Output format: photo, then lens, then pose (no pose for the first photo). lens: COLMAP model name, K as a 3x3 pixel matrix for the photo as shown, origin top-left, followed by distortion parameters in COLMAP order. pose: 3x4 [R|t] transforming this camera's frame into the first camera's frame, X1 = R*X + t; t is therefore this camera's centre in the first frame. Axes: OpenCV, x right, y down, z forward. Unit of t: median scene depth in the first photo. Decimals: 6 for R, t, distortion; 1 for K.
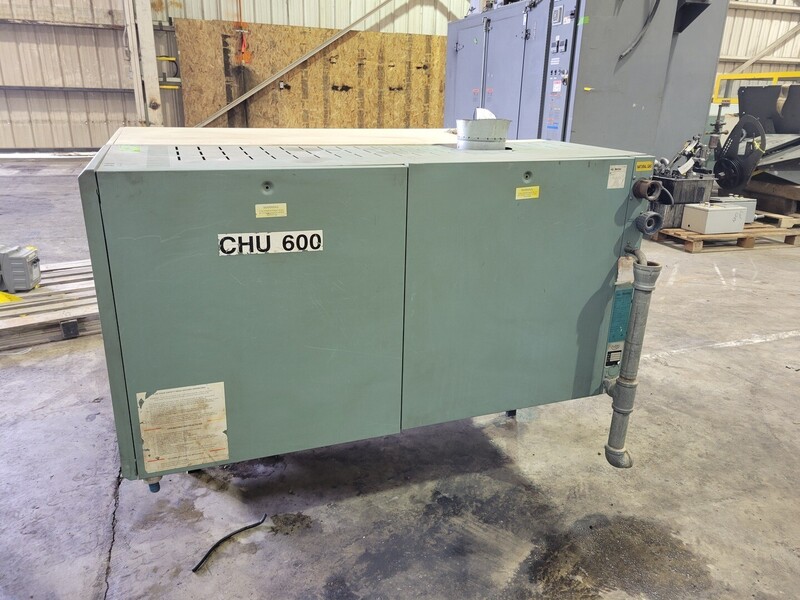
lens RADIAL K [[597.5, 0, 400.0], [0, 597.5, 300.0], [0, 0, 1]] dist [0.079905, -0.061394]
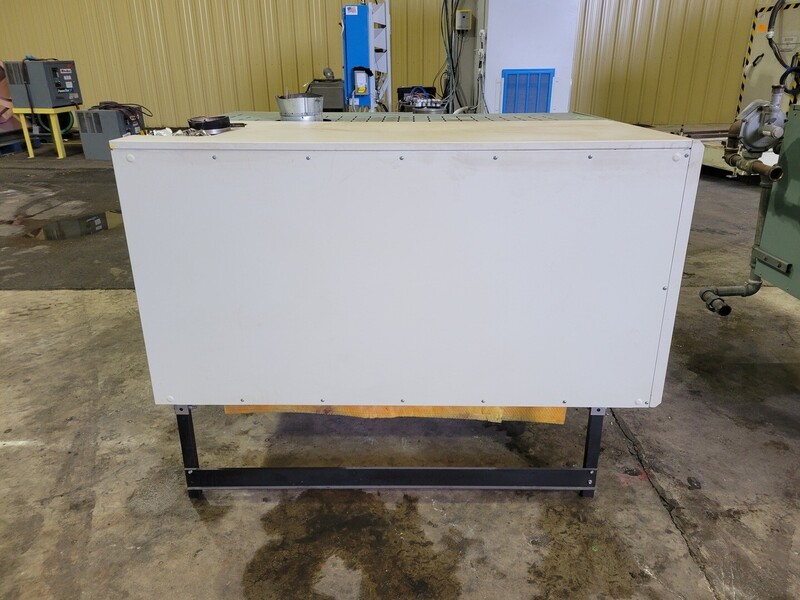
lens RADIAL K [[591.4, 0, 404.5], [0, 591.4, 295.8], [0, 0, 1]] dist [0.071126, -0.062415]
pose [[-0.934511, -0.144294, 0.325375, -0.336705], [0.099954, 0.770970, 0.628979, -0.502952], [-0.341612, 0.620310, -0.706057, 1.413407]]
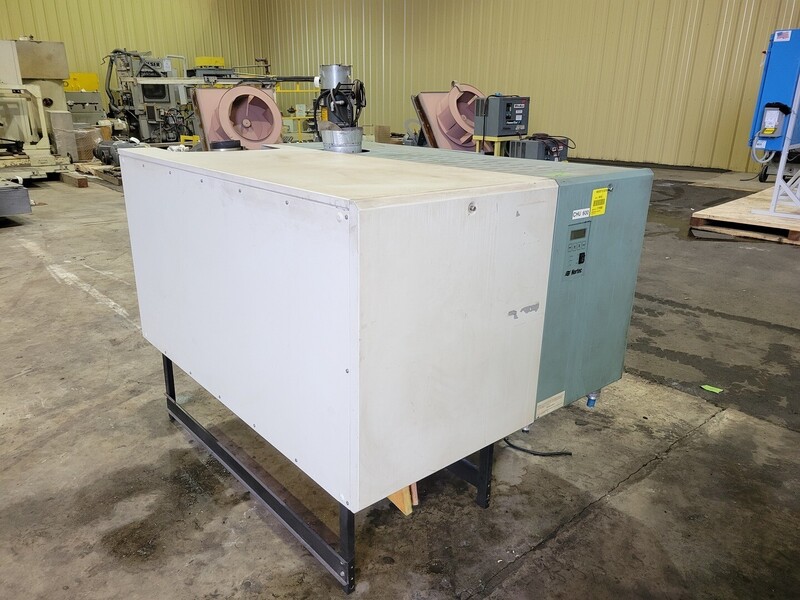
lens RADIAL K [[597.5, 0, 400.0], [0, 597.5, 300.0], [0, 0, 1]] dist [0.079905, -0.061394]
pose [[-0.352512, -0.321219, 0.878950, -0.823920], [0.284536, 0.857983, 0.427673, -0.361227], [-0.891501, 0.400853, -0.211051, 0.942306]]
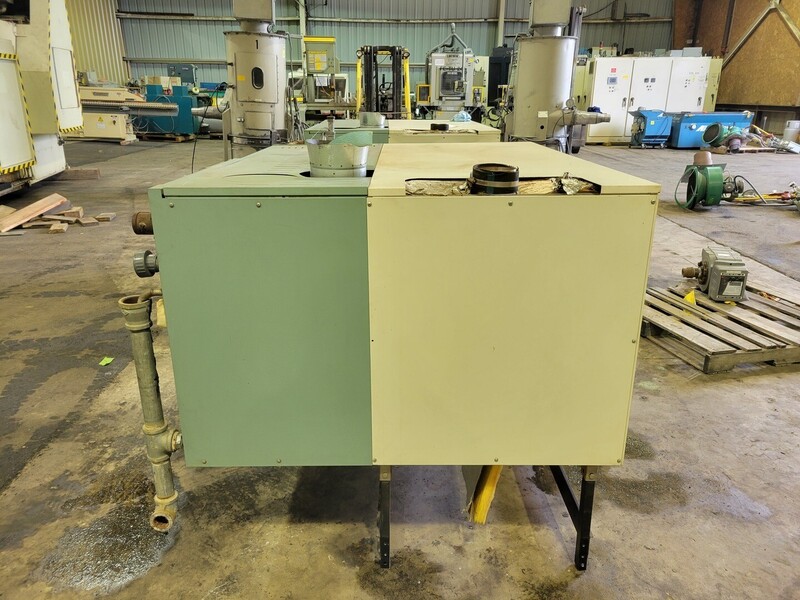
lens RADIAL K [[597.5, 0, 400.0], [0, 597.5, 300.0], [0, 0, 1]] dist [0.079905, -0.061394]
pose [[-0.349838, 0.278949, -0.894316, 0.688338], [-0.313245, 0.864859, 0.392296, -0.342147], [0.882888, 0.417380, -0.215181, 0.983628]]
